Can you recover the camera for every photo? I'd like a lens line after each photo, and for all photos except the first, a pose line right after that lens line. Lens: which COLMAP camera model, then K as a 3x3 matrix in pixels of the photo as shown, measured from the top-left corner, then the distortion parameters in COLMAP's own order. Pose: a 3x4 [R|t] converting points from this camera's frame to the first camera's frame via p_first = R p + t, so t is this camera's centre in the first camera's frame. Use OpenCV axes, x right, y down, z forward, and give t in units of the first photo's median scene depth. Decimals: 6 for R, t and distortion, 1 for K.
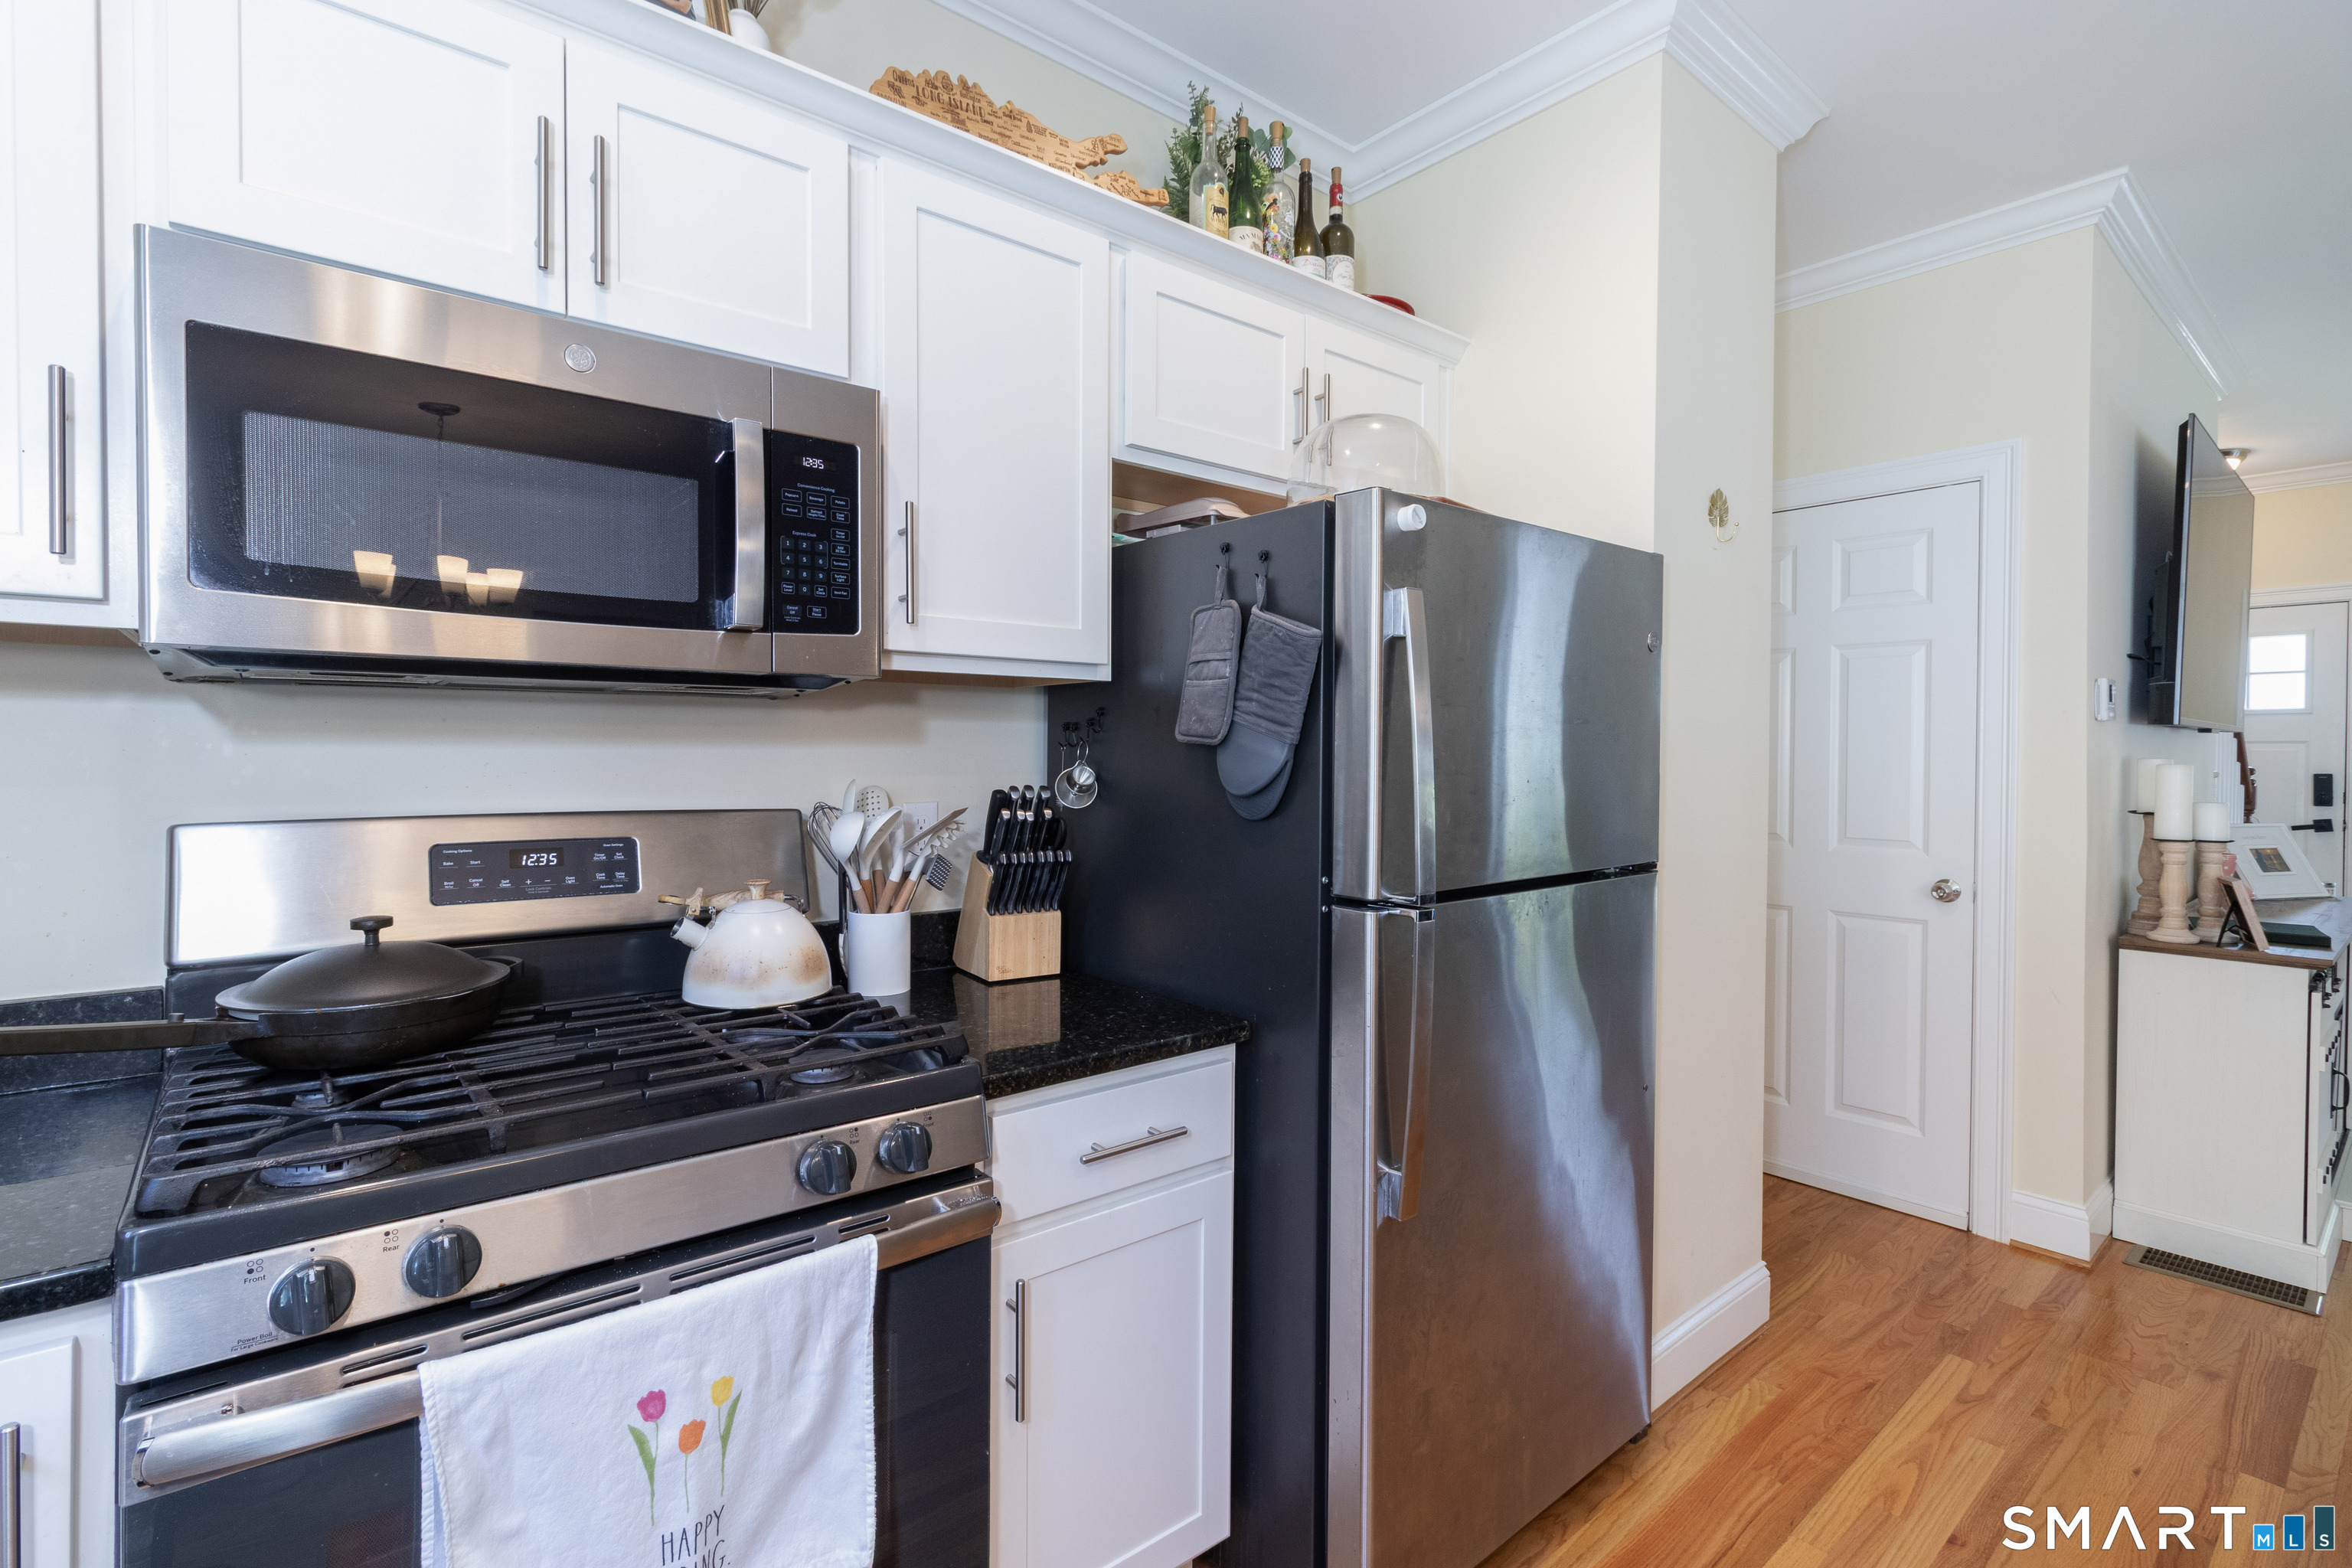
lens RADIAL K [[1088.3, 0, 1173.3], [0, 1088.3, 763.0], [0, 0, 1]] dist [0.002111, -0.000185]
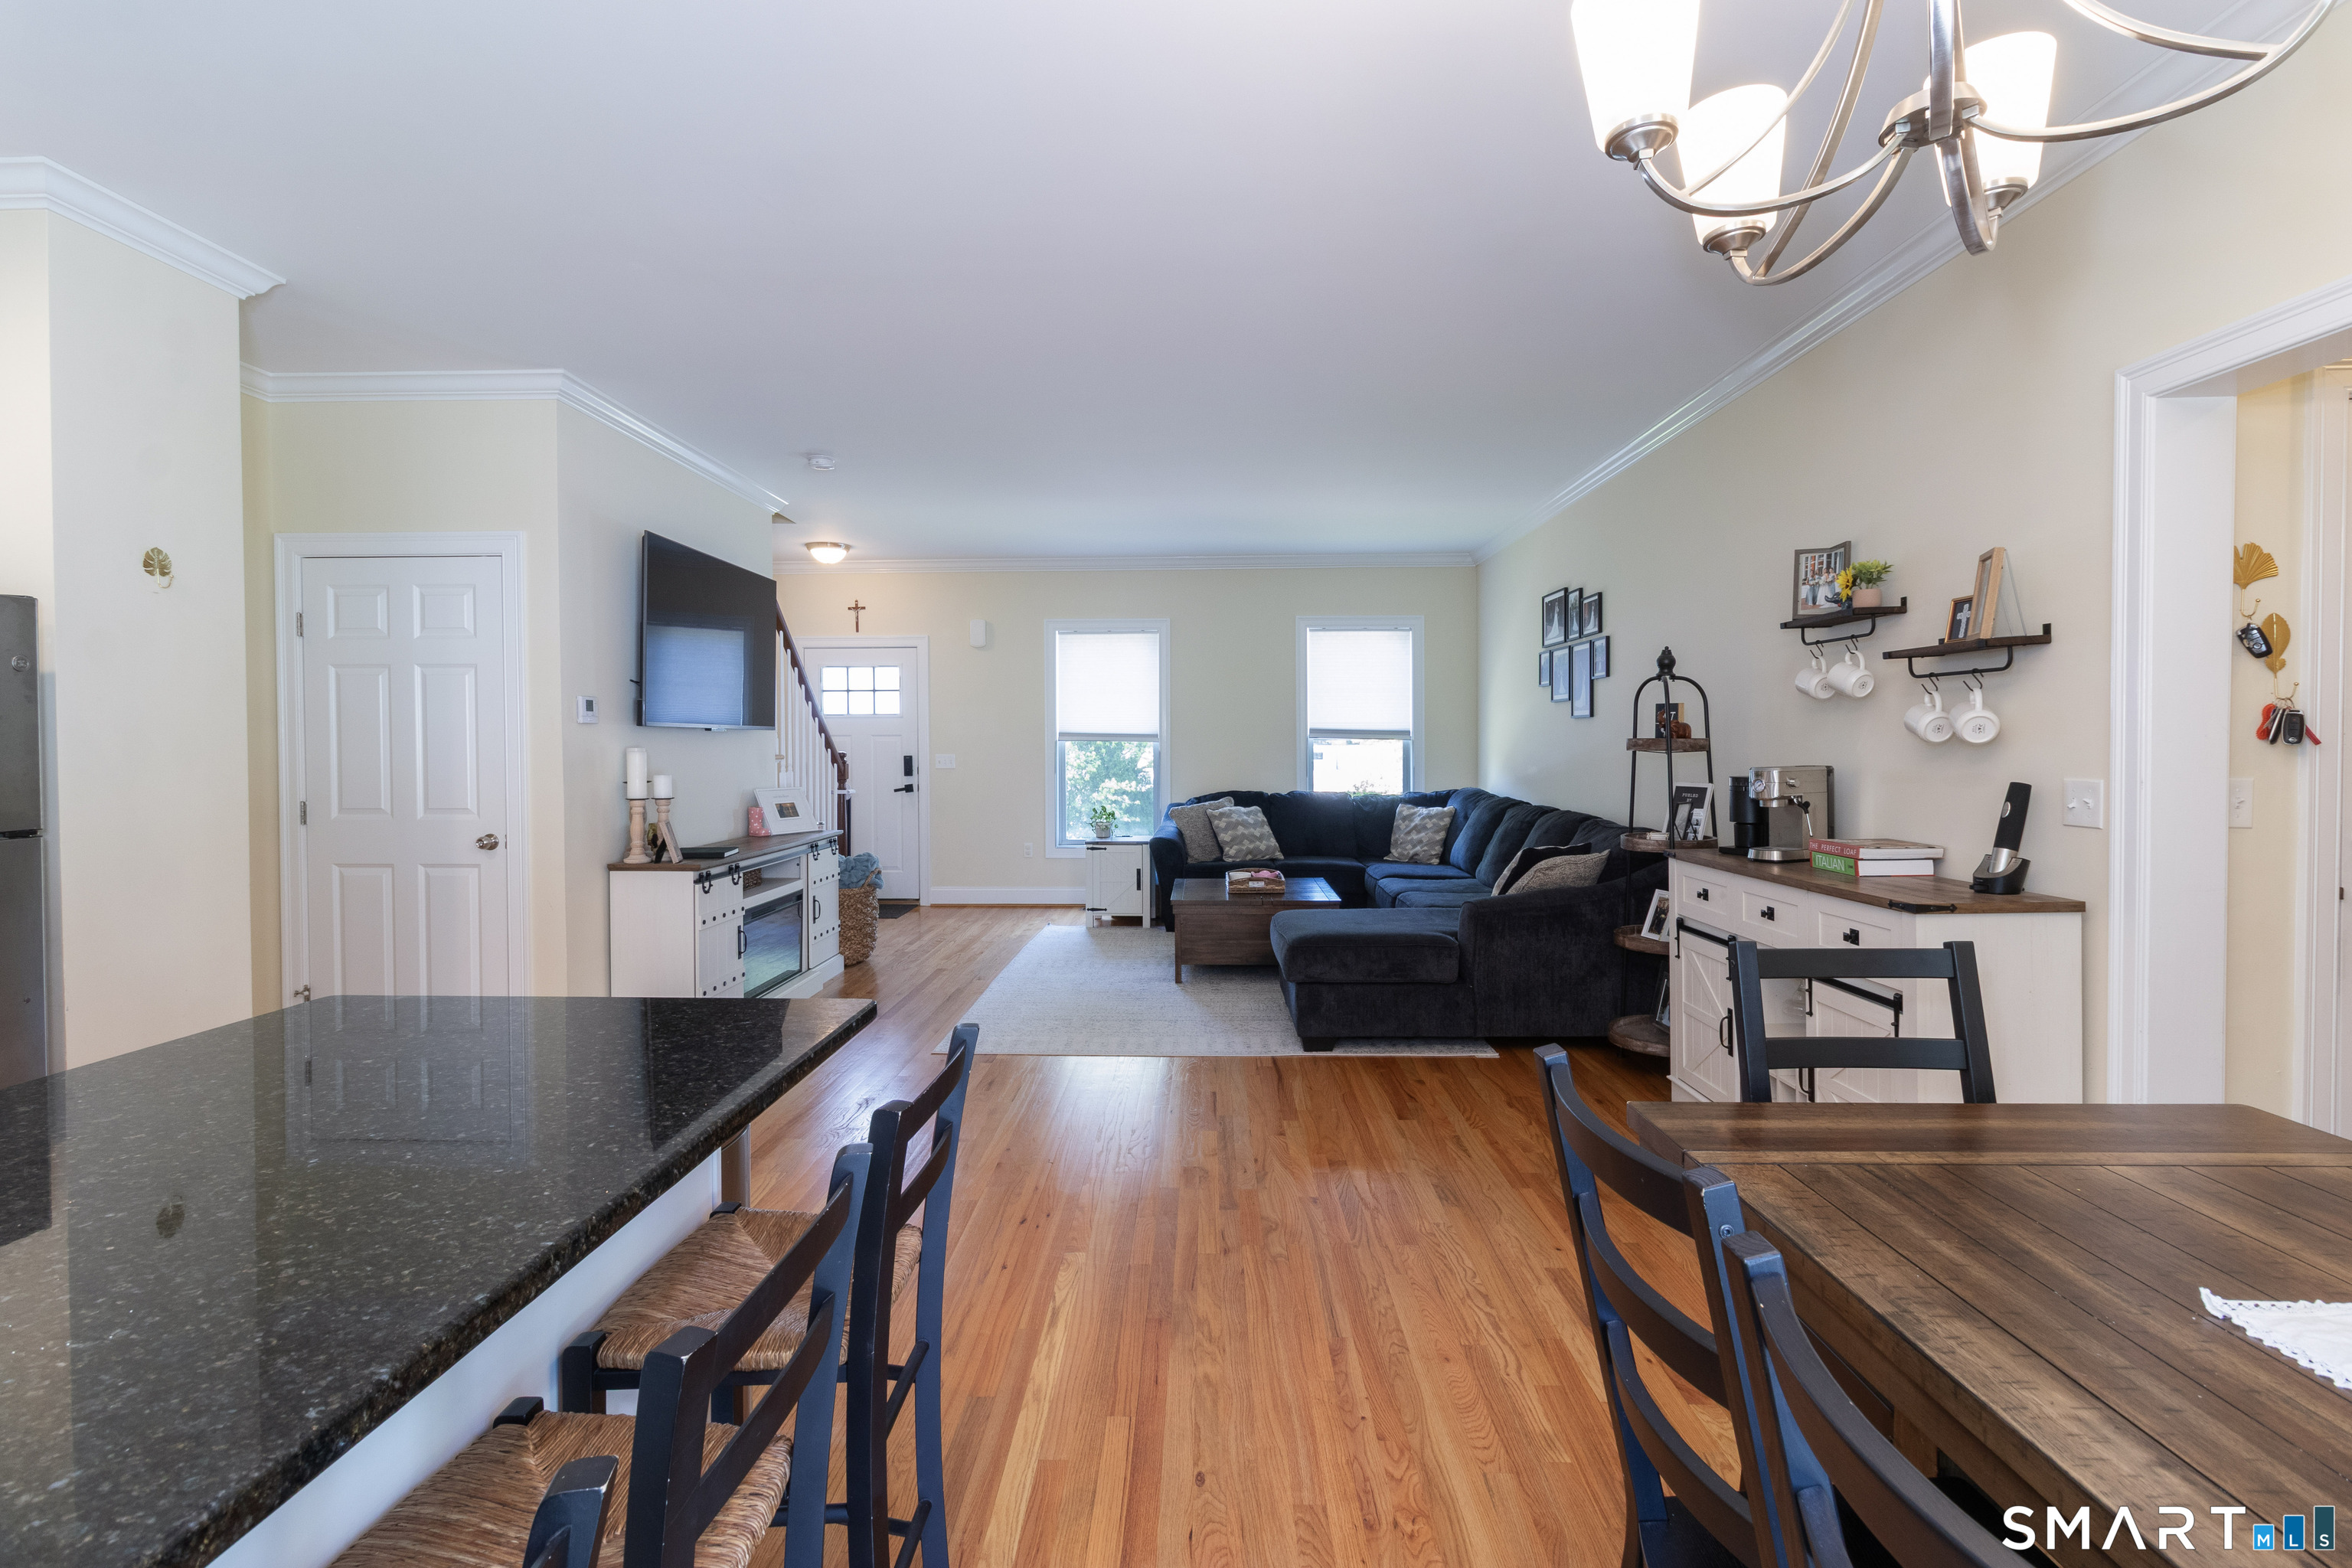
lens RADIAL K [[1088.3, 0, 1173.1], [0, 1088.3, 769.5], [0, 0, 1]] dist [0.002111, -0.000185]
pose [[0.662745, -0.026154, 0.748388, 0.247678], [0.017541, 0.999658, 0.019402, 0.011289], [-0.748639, 0.000269, 0.662977, -0.629216]]
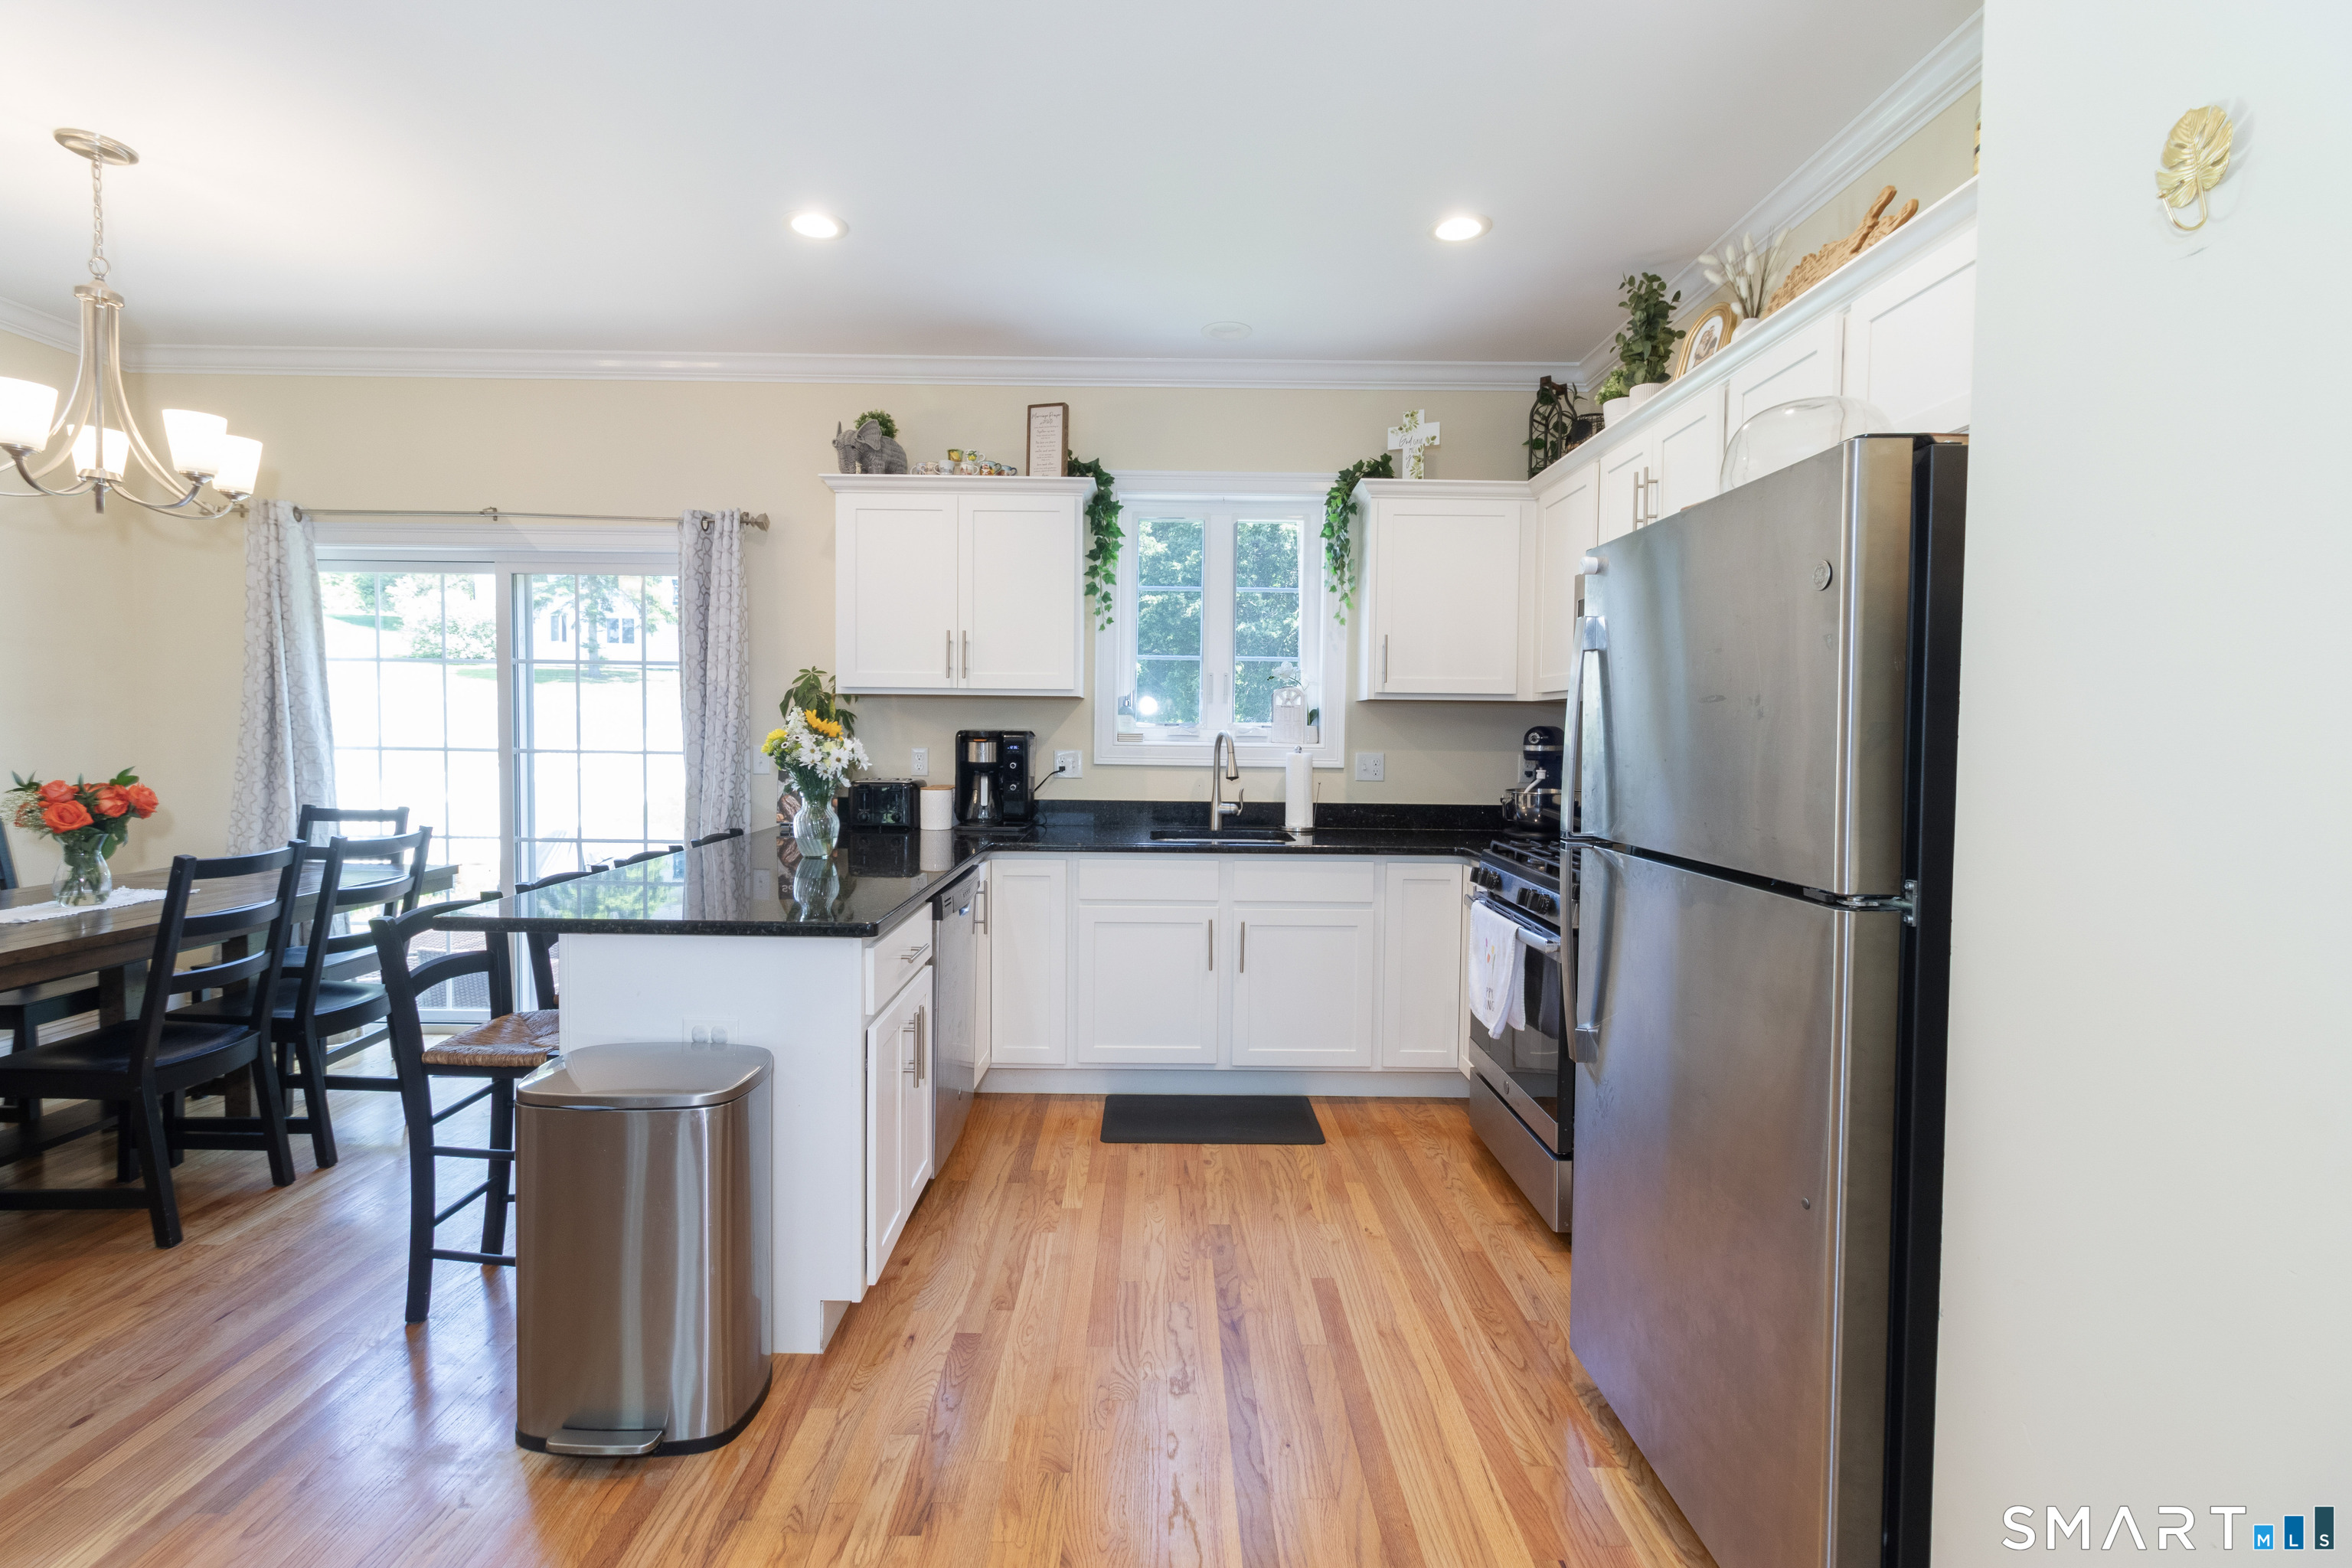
lens RADIAL K [[1088.3, 0, 1163.8], [0, 1088.3, 767.6], [0, 0, 1]] dist [0.002111, -0.000185]
pose [[-0.639634, 0.012799, -0.768573, 0.850214], [-0.024791, 0.998998, 0.037269, 0.000459], [0.768280, 0.042892, -0.638675, 0.792860]]
